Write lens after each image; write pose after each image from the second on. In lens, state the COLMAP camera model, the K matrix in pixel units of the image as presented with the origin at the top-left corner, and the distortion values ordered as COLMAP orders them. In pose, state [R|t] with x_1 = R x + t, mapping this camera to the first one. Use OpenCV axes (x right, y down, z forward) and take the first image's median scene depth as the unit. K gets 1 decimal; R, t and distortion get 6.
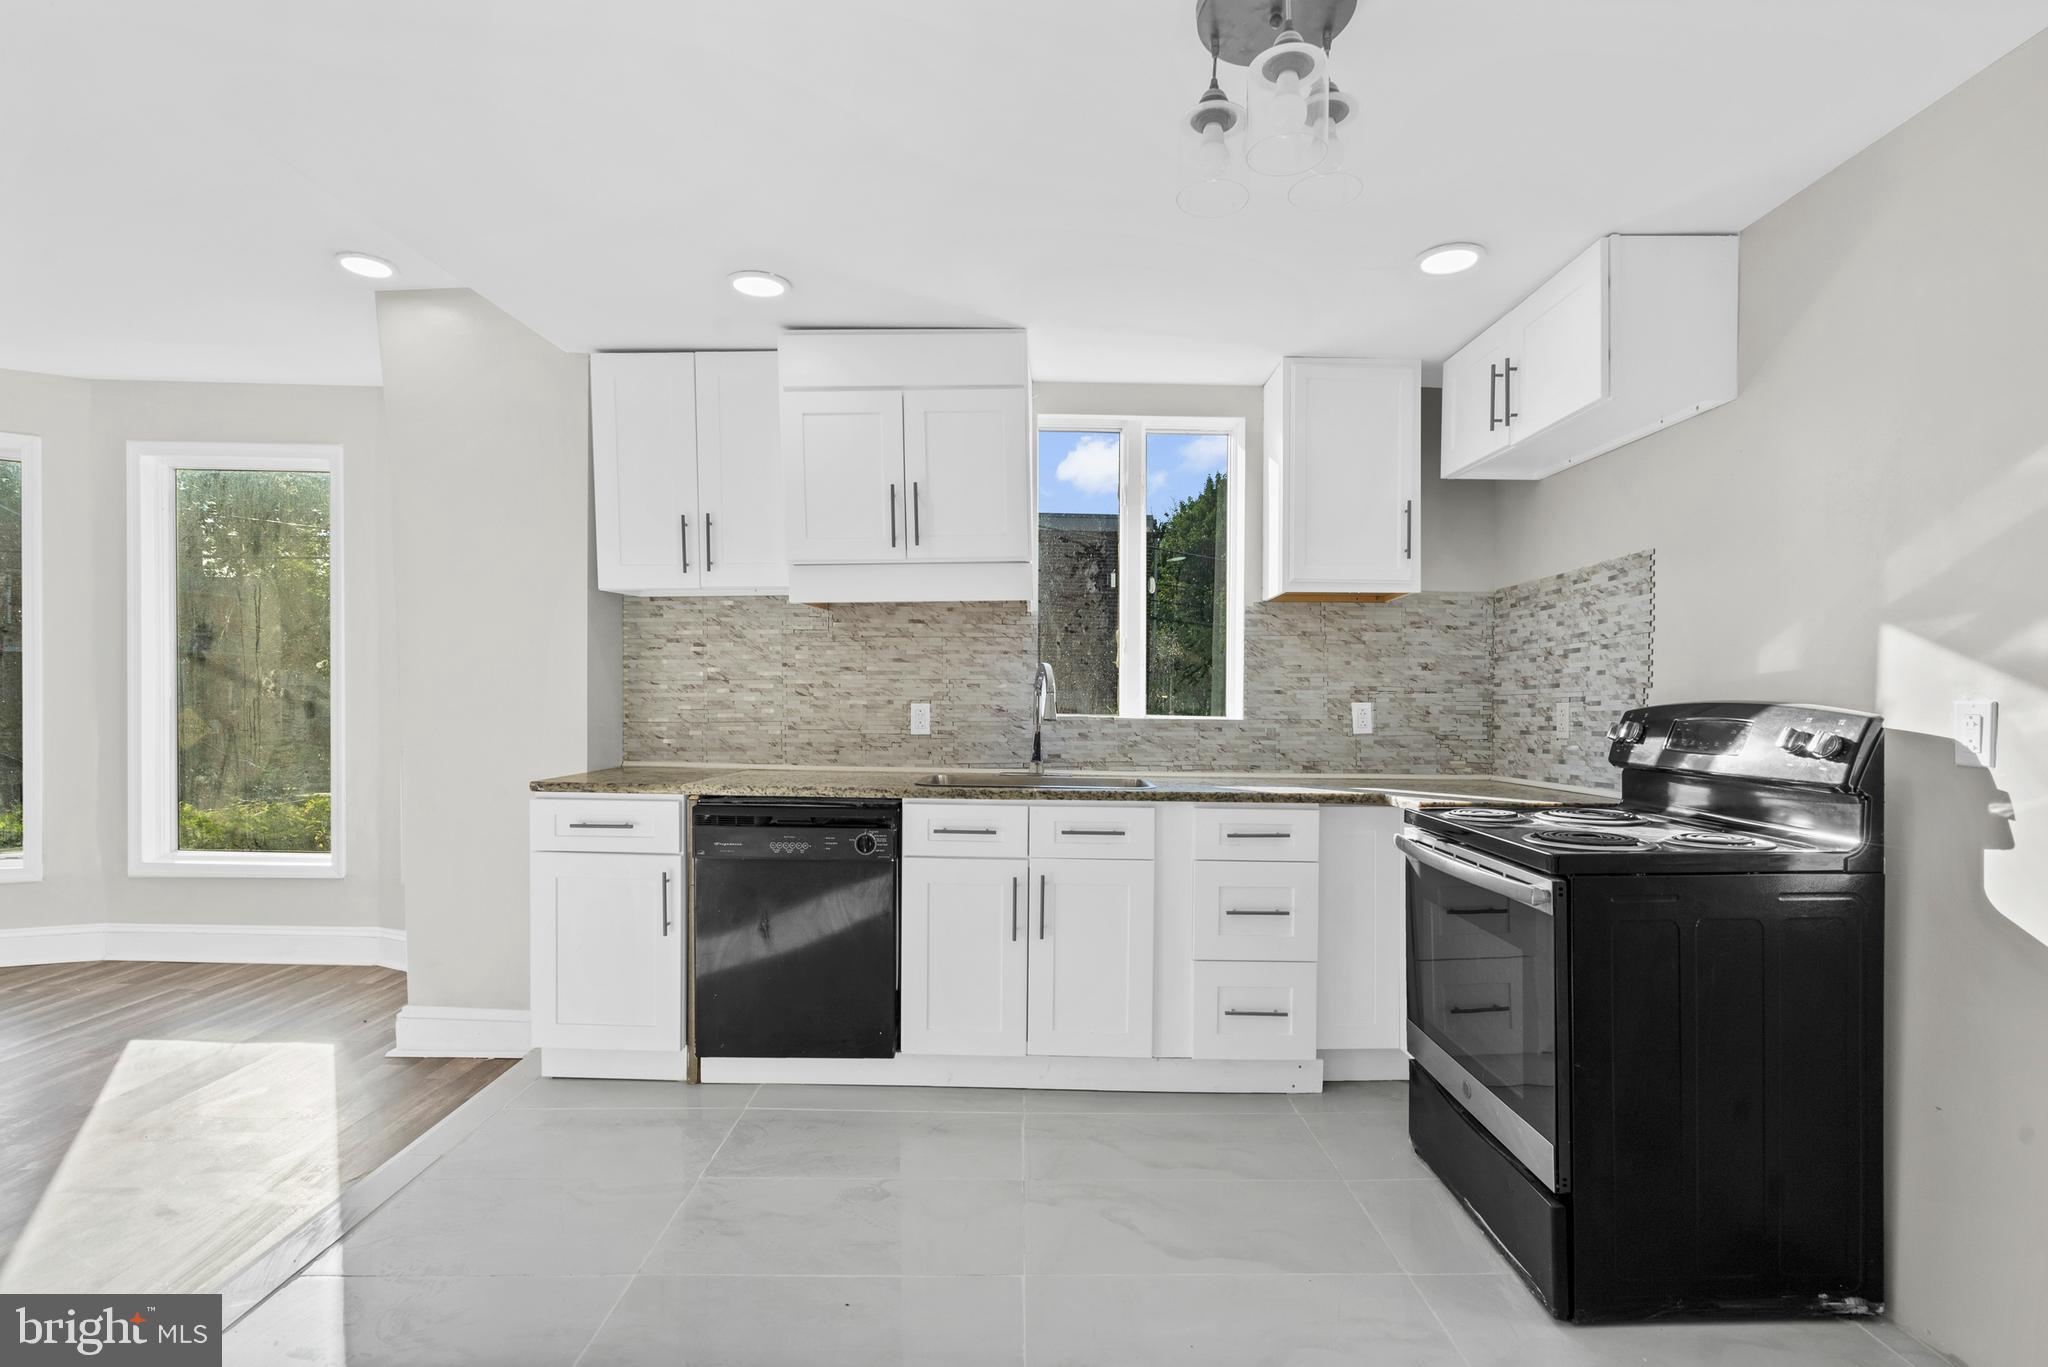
lens RADIAL K [[1010.0, 0, 1030.3], [0, 1010.0, 695.4], [0, 0, 1]] dist [0.003274, 0.000733]
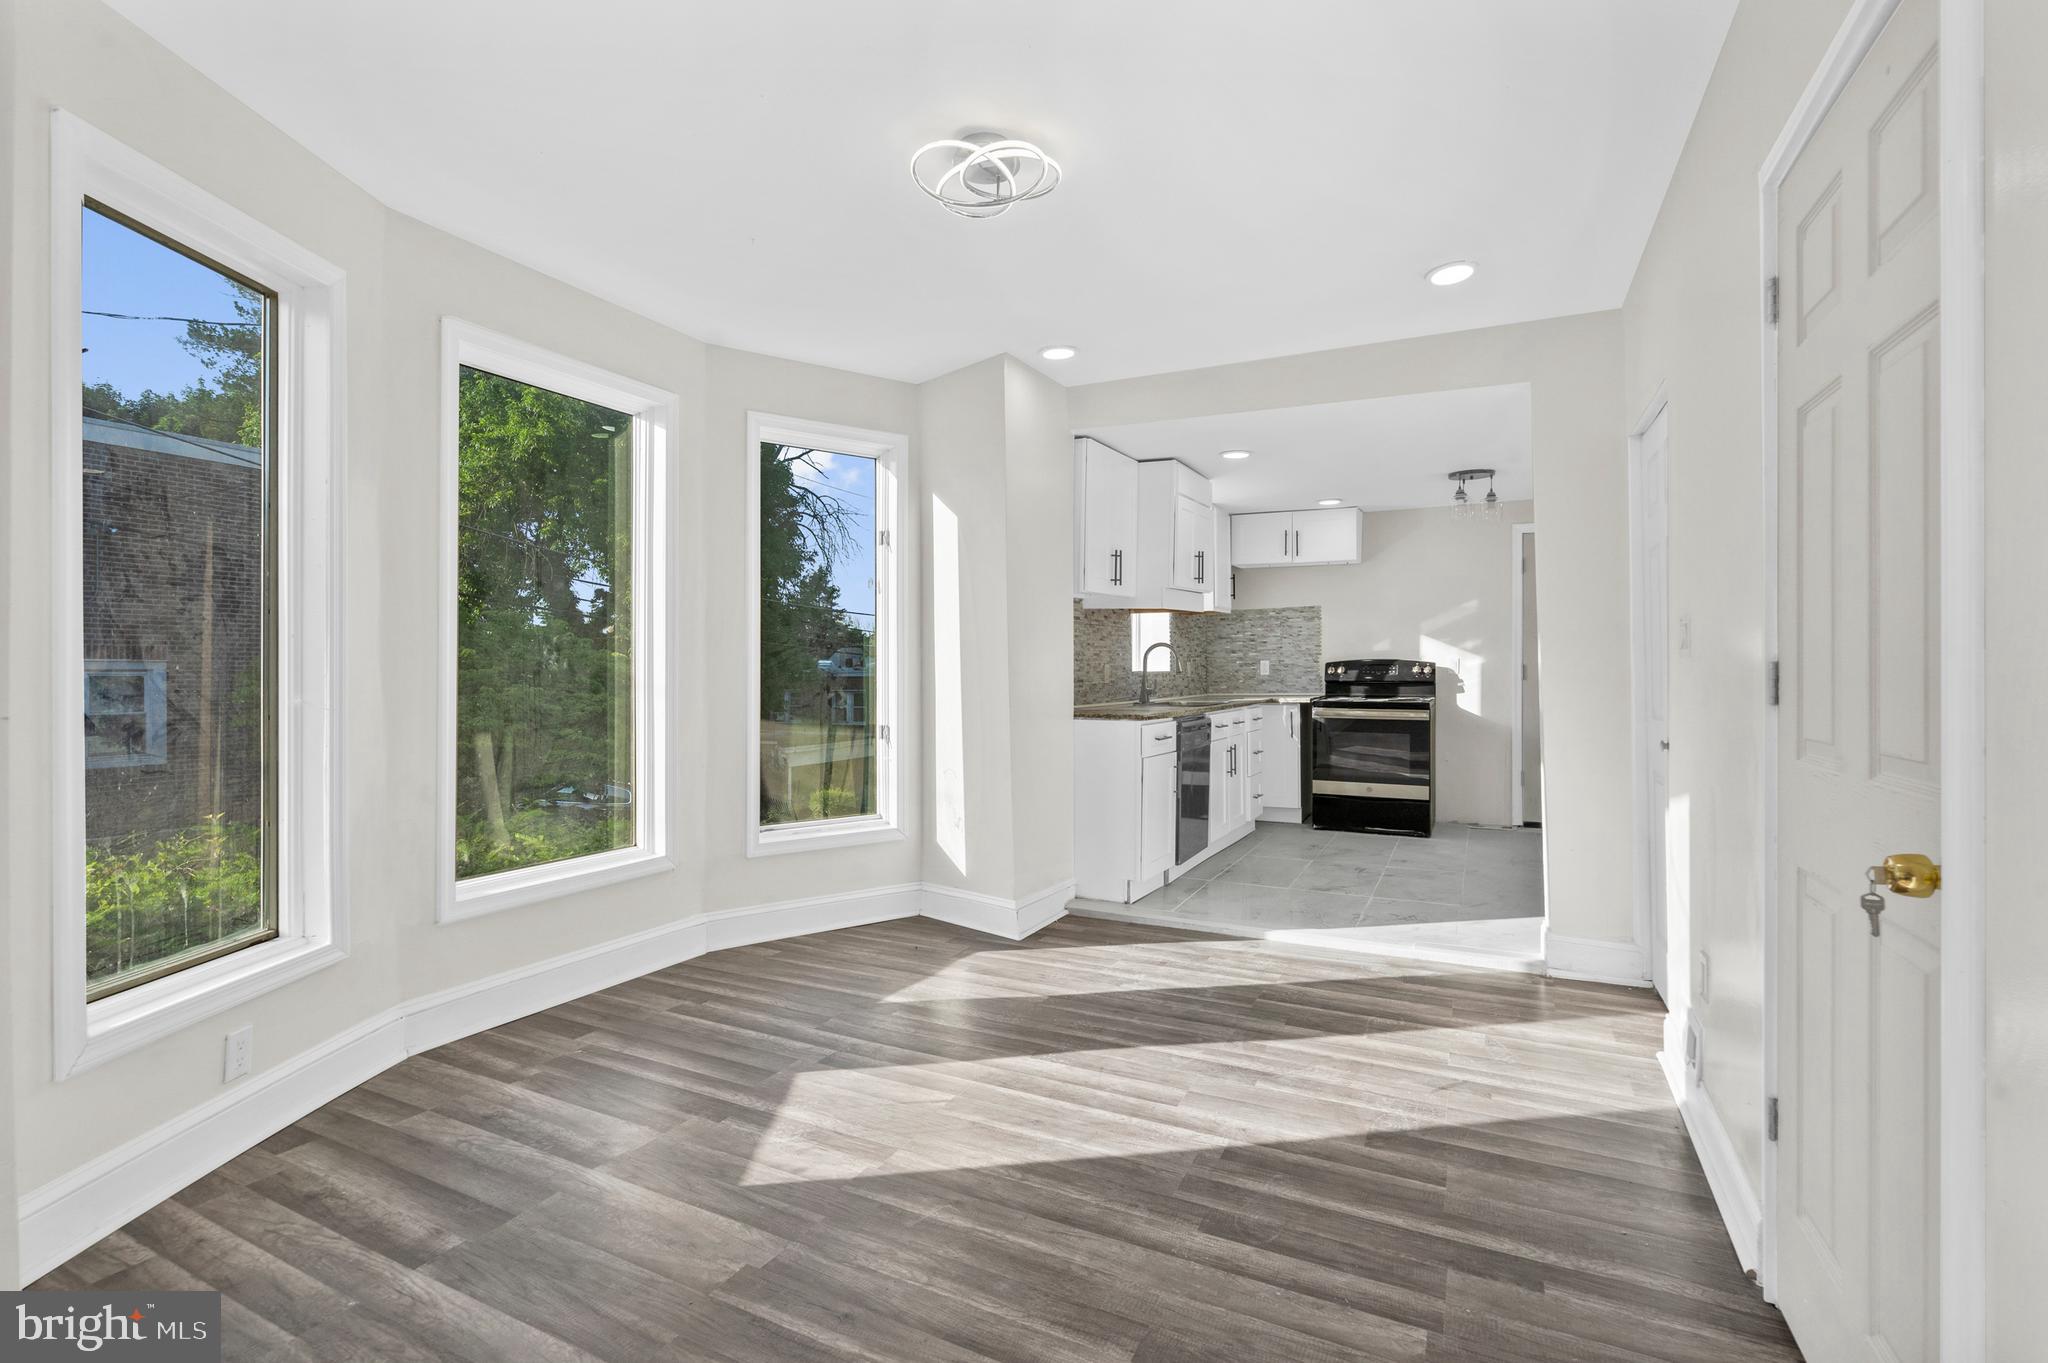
lens RADIAL K [[946.1, 0, 1024.0], [0, 946.1, 681.5], [0, 0, 1]] dist [0.001980, 0.000119]
pose [[0.442982, -0.024711, 0.896190, -1.297448], [0.012702, 0.999693, 0.021287, -0.000653], [-0.896440, 0.001954, 0.443160, 0.344626]]
